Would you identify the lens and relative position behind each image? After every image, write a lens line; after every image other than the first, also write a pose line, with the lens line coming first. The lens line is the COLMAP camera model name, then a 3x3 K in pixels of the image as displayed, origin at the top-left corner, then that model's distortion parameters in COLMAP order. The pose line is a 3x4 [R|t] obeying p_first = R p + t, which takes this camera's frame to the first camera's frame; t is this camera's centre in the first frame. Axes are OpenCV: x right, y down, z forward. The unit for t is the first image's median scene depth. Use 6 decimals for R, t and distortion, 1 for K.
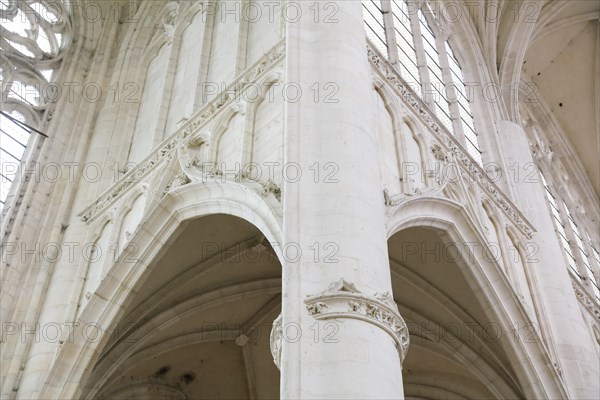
lens RADIAL K [[968.9, 0, 297.3], [0, 968.9, 201.3], [0, 0, 1]] dist [0.298196, 0.000000]
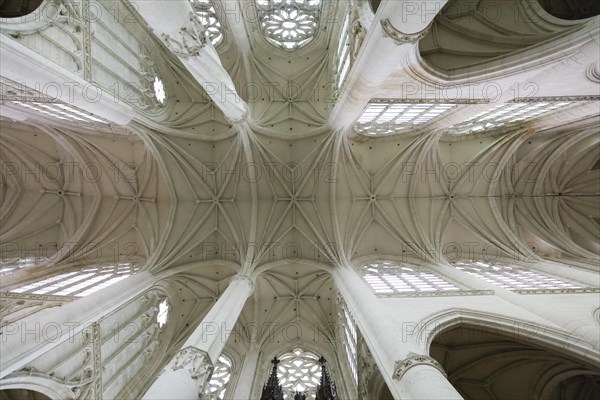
lens RADIAL K [[291.9, 0, 297.1], [0, 291.9, 197.5], [0, 0, 1]] dist [0.009315, -0.005867]
pose [[-0.677964, 0.735031, -0.009675, -0.170774], [-0.560163, -0.525105, -0.640689, -0.128400], [-0.476007, -0.428945, 0.767739, -0.103401]]
